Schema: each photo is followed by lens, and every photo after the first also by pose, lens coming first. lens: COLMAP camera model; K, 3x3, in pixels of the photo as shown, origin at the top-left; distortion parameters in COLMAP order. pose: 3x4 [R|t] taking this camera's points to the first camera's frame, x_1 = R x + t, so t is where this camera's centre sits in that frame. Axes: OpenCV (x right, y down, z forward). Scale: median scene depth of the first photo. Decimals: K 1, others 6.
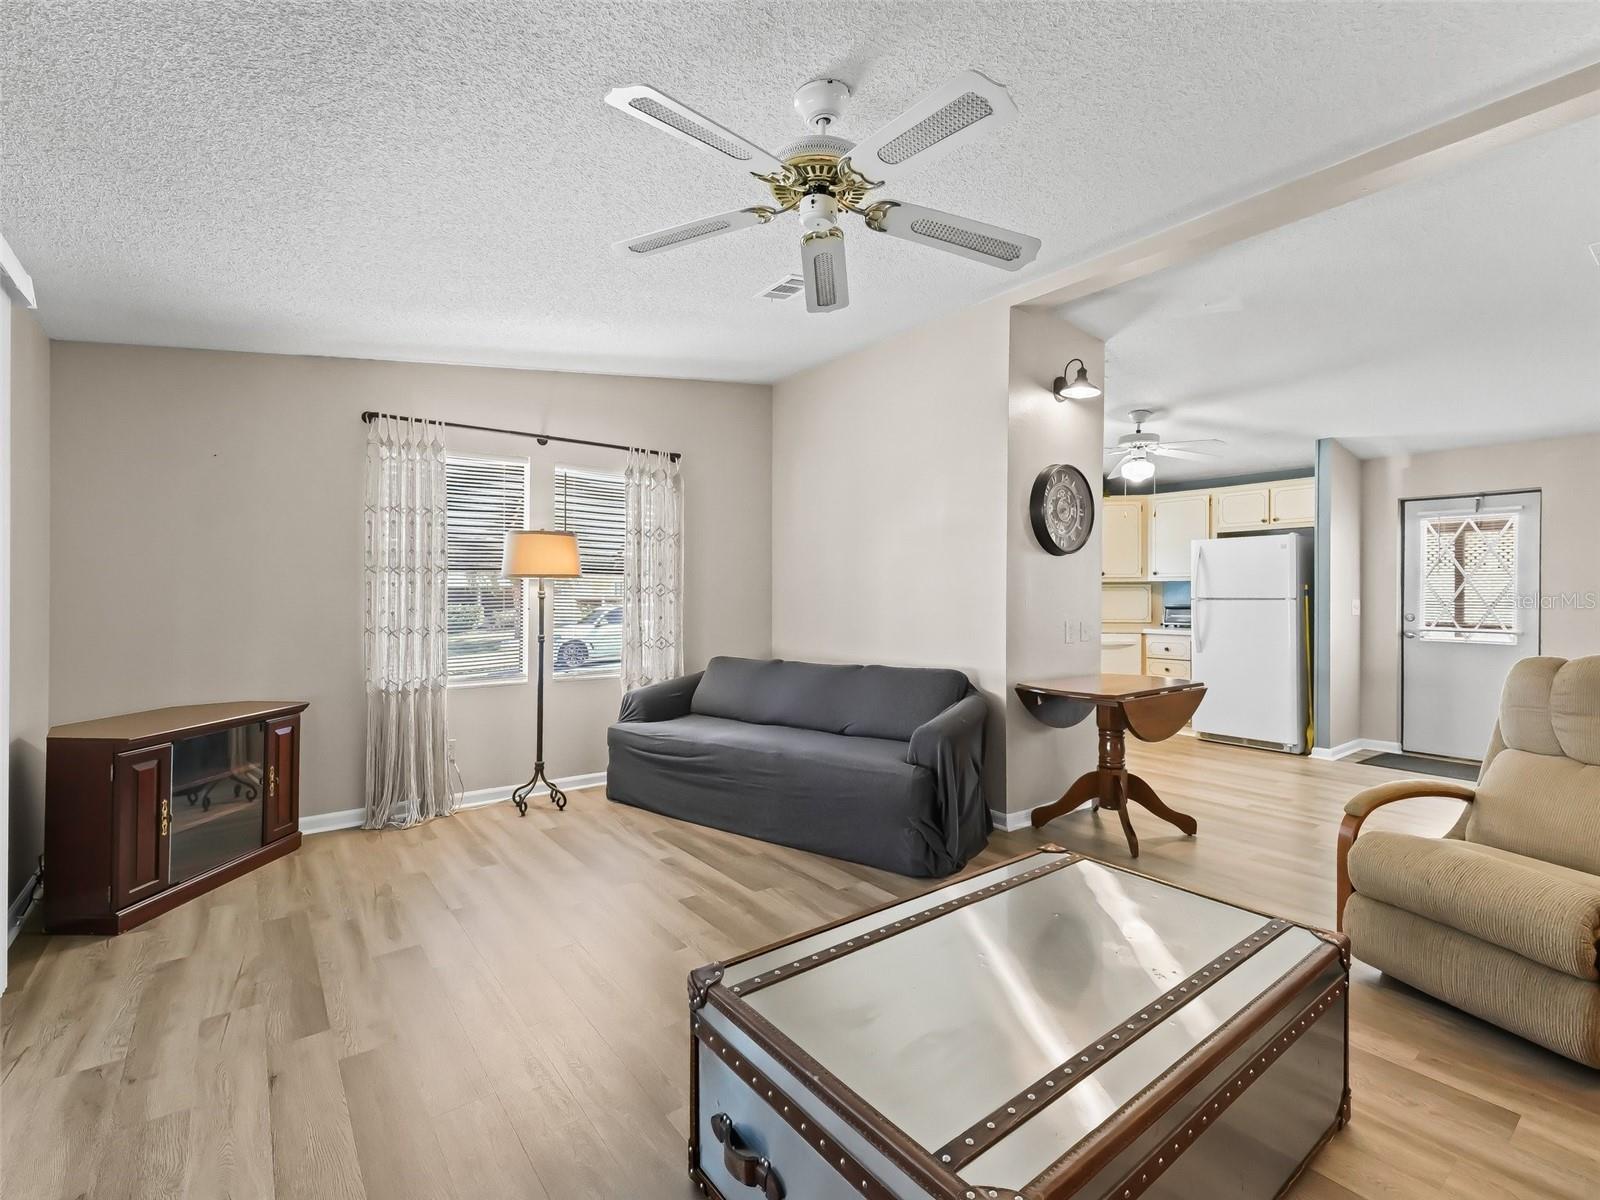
lens RADIAL K [[737.2, 0, 791.3], [0, 737.2, 586.6], [0, 0, 1]] dist [-0.000387, -0.000463]
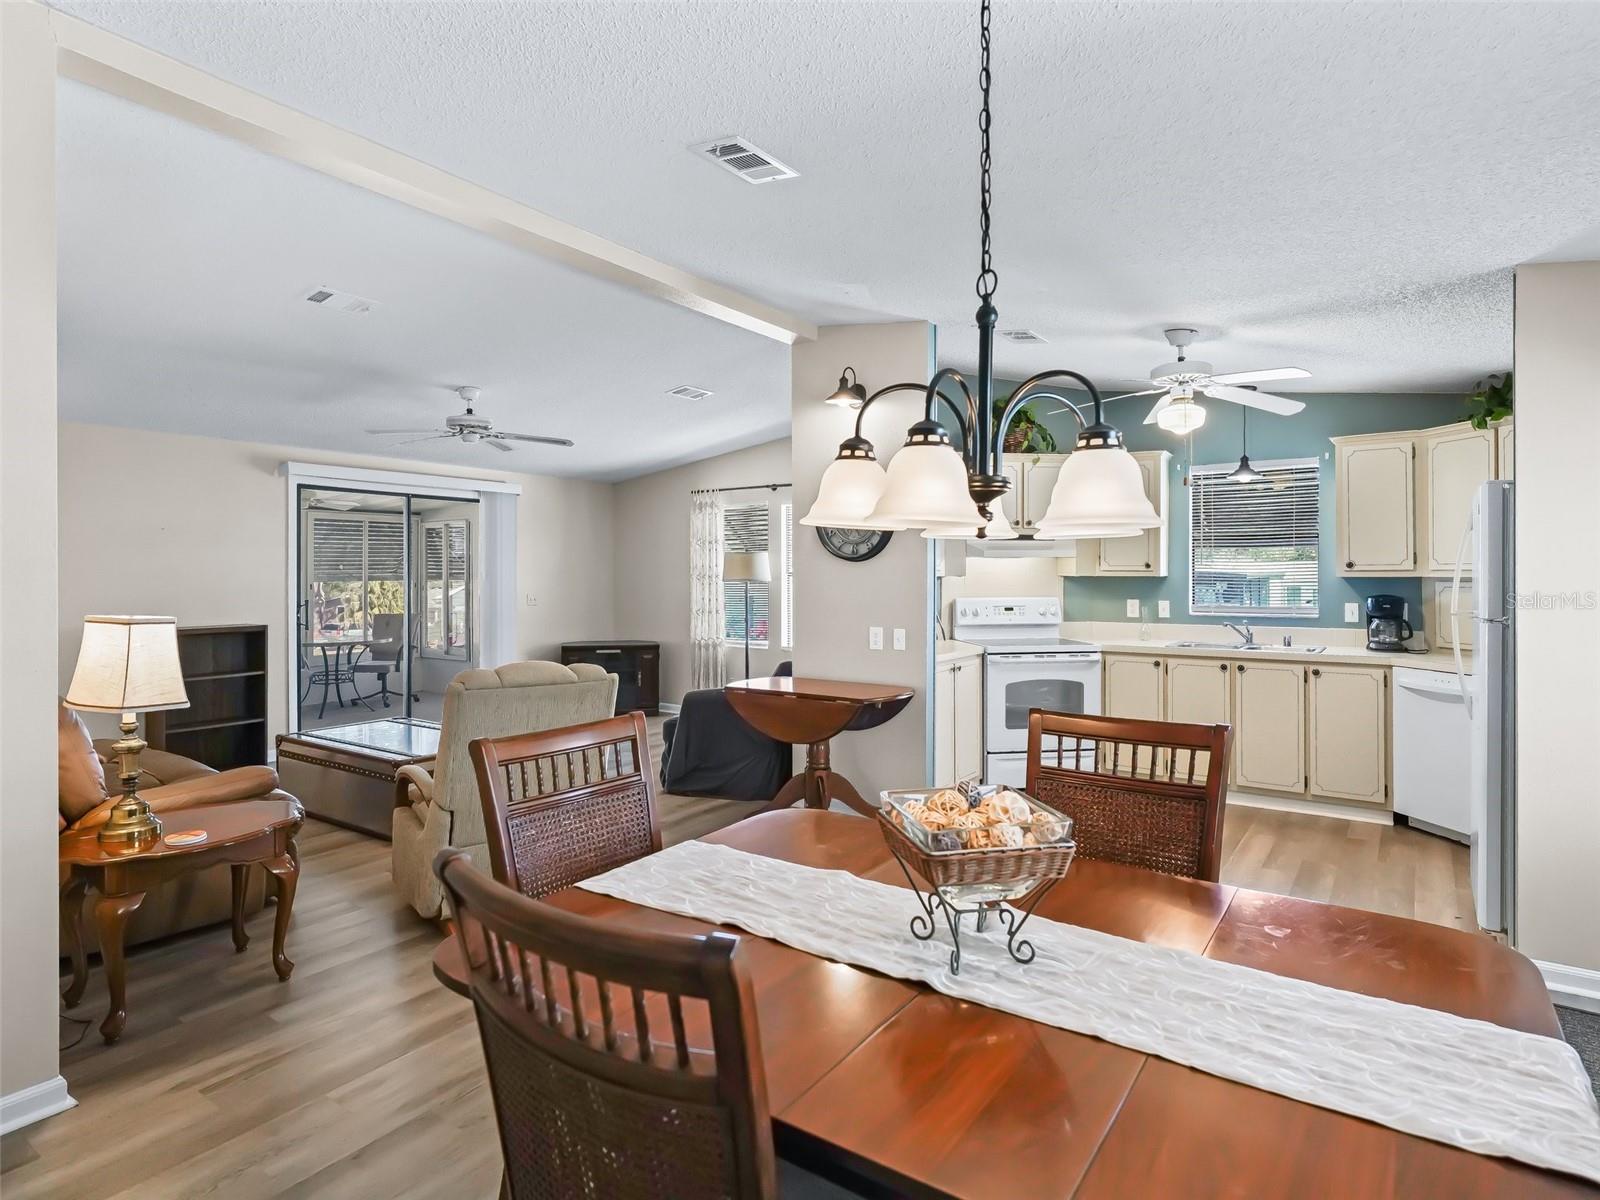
lens RADIAL K [[878.9, 0, 793.6], [0, 878.9, 572.7], [0, 0, 1]] dist [0.003692, 0.000474]
pose [[0.288156, -0.006799, -0.957559, 1.579616], [0.010138, 0.999940, -0.004049, -0.022406], [0.957530, -0.008541, 0.288208, 0.606440]]
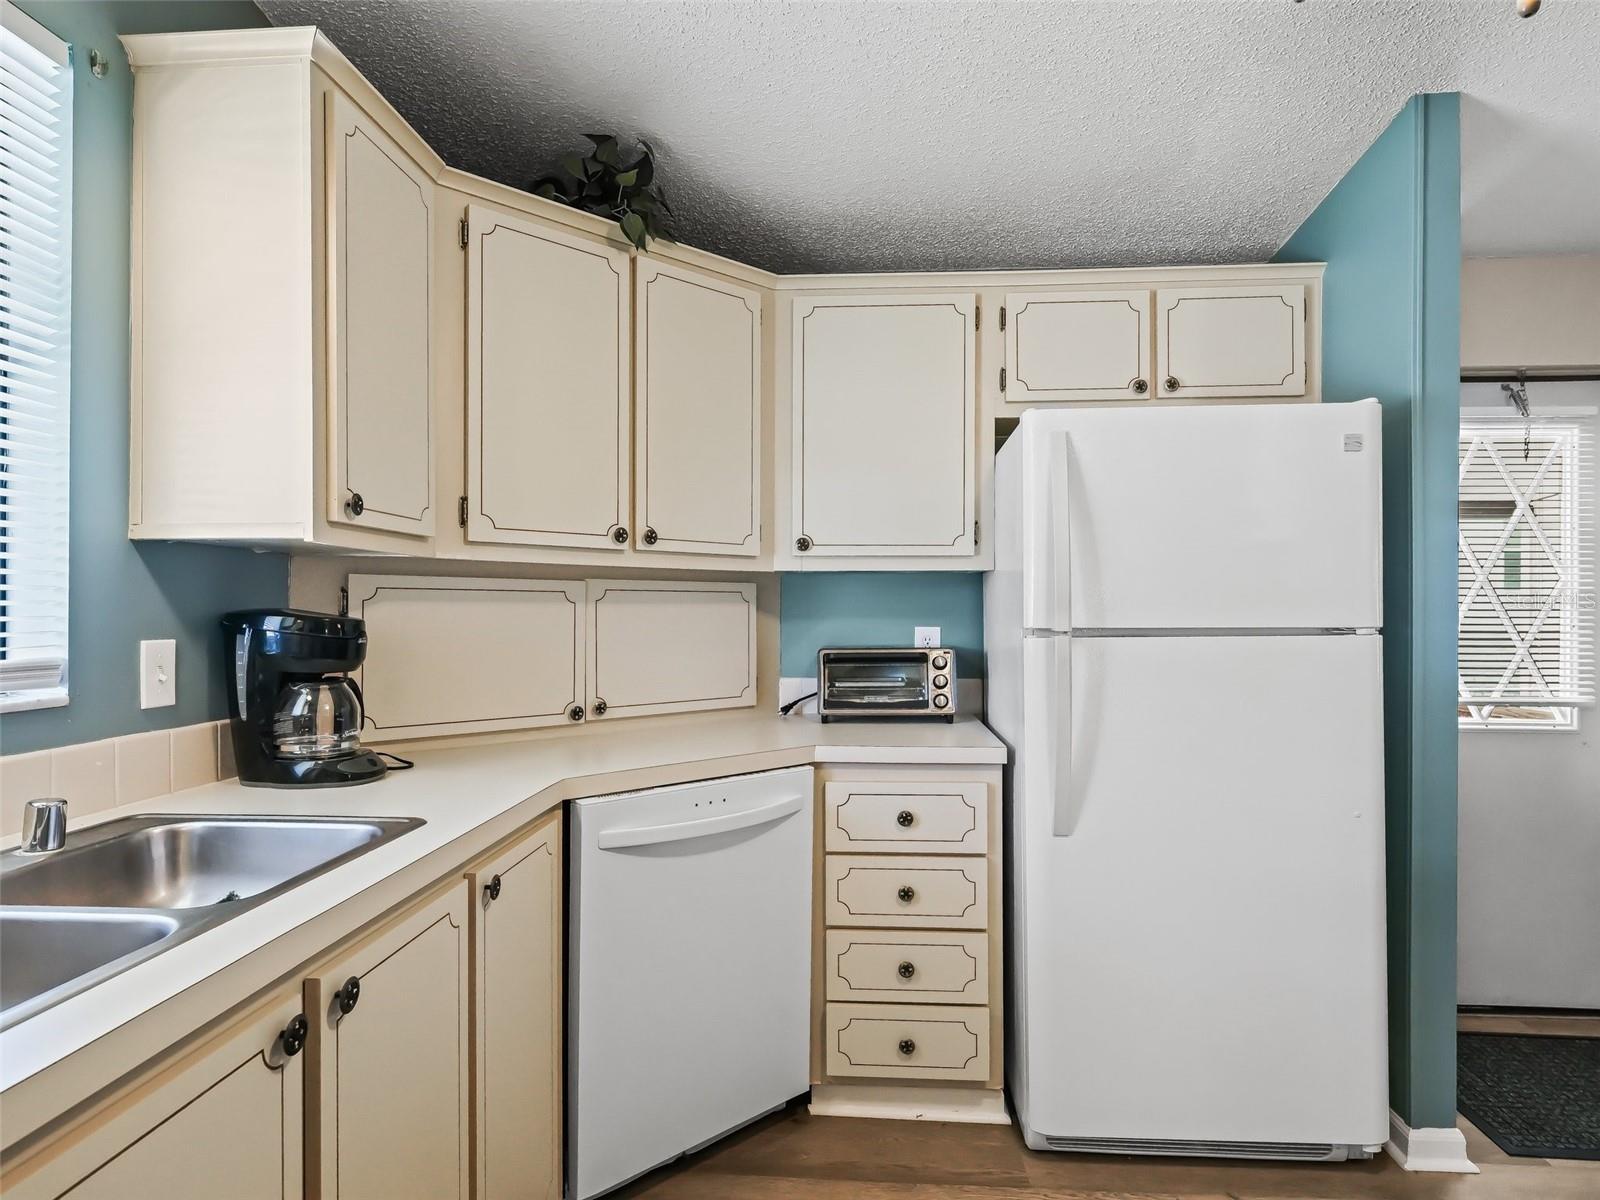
lens RADIAL K [[876.0, 0, 800.0], [0, 876.0, 600.0], [0, 0, 1]] dist [0.002367, 0.000196]
pose [[0.663866, 0.007541, 0.747813, 0.410288], [-0.002931, 0.999968, -0.007482, 0.012913], [-0.747846, 0.002775, 0.663867, 1.369612]]
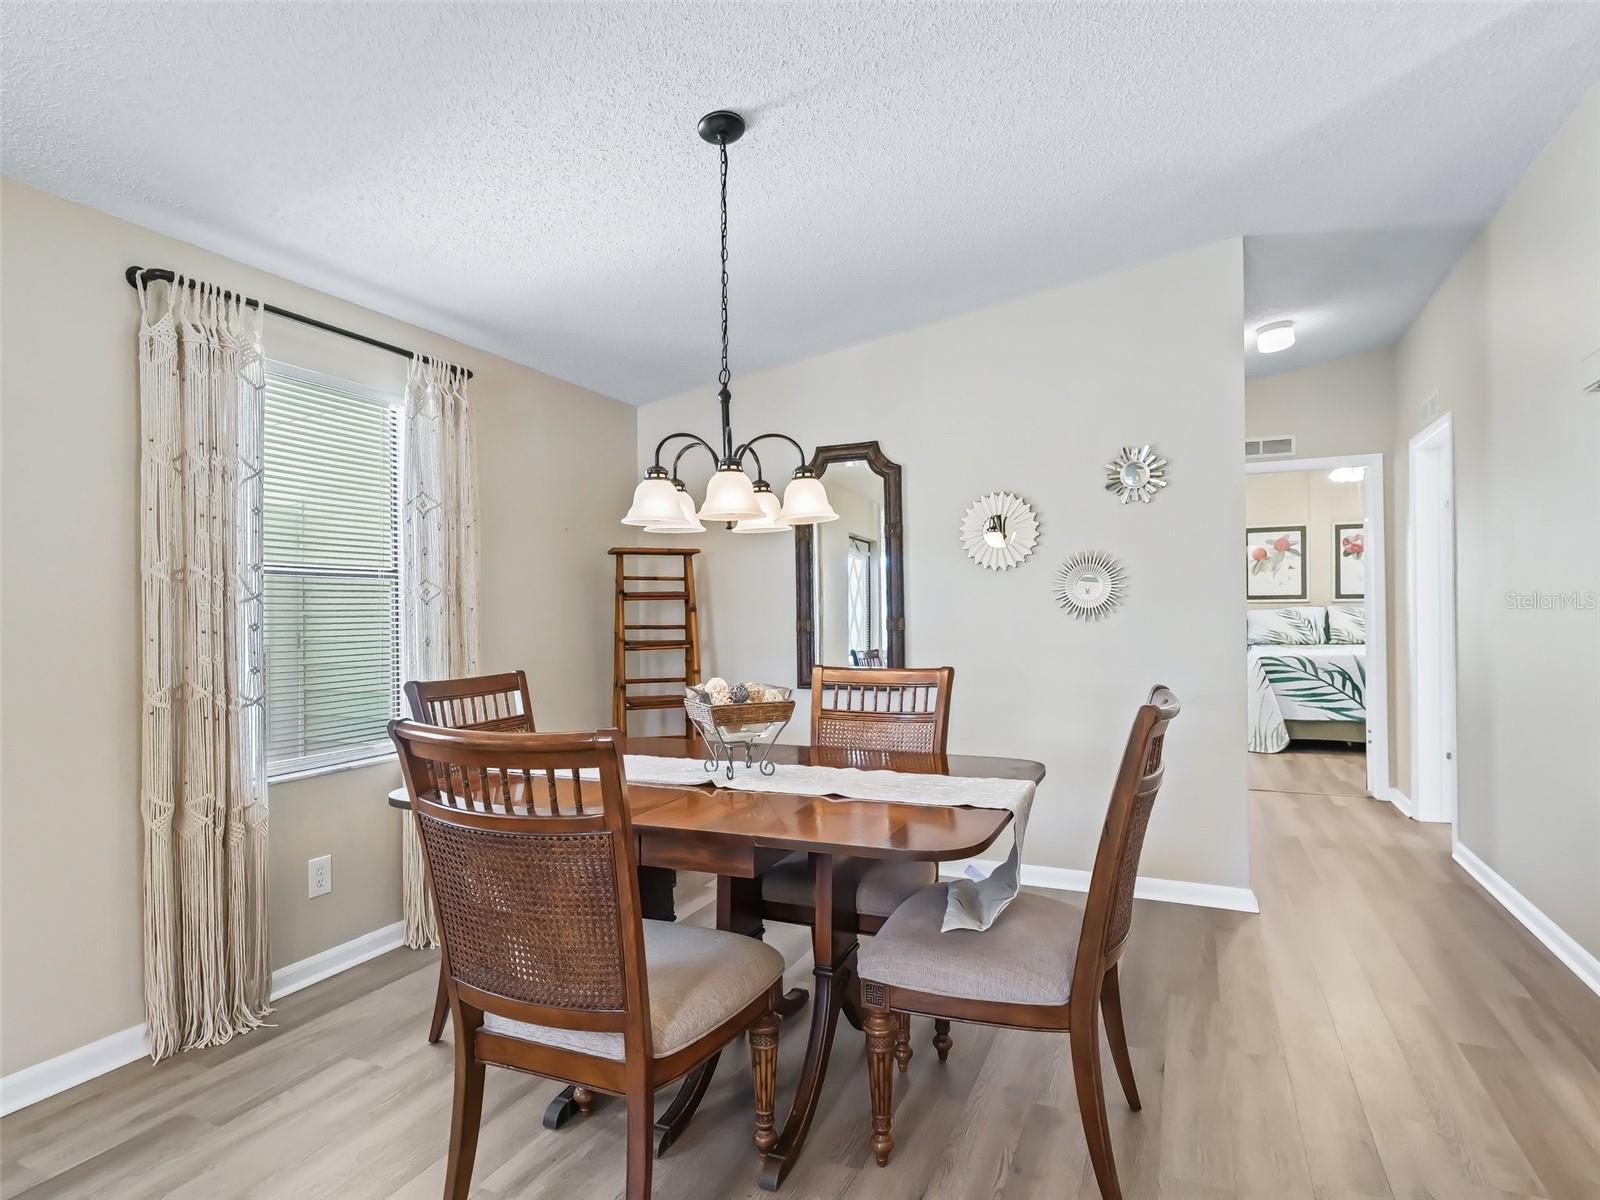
lens RADIAL K [[869.1, 0, 794.1], [0, 869.1, 610.7], [0, 0, 1]] dist [0.004001, 0.000874]
pose [[-0.461842, -0.001188, 0.886961, 0.699673], [0.002673, 0.999993, 0.002731, 0.016911], [-0.886958, 0.003633, -0.461836, 1.019120]]
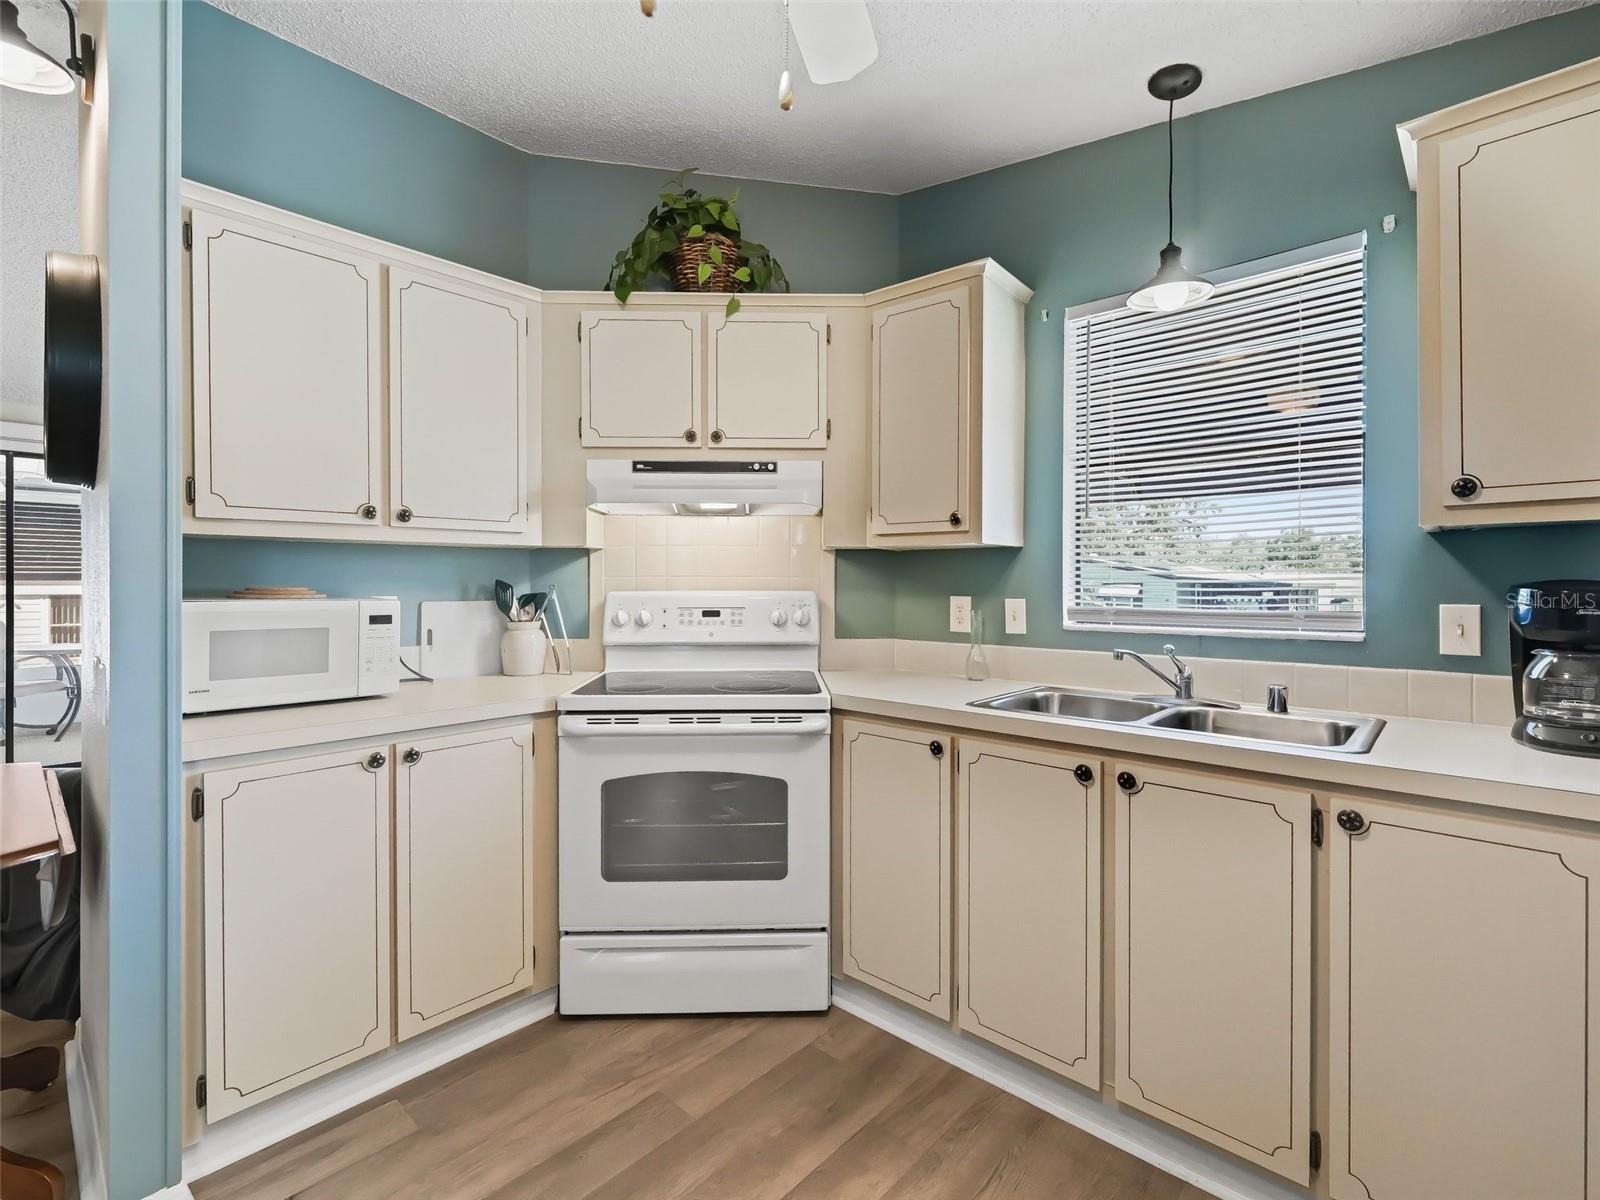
lens RADIAL K [[737.2, 0, 791.3], [0, 737.2, 586.6], [0, 0, 1]] dist [-0.000387, -0.000463]
pose [[0.159673, -0.002959, -0.987166, 0.875290], [0.006366, 0.999978, -0.001968, 0.016474], [0.987149, -0.005970, 0.159688, 1.383469]]
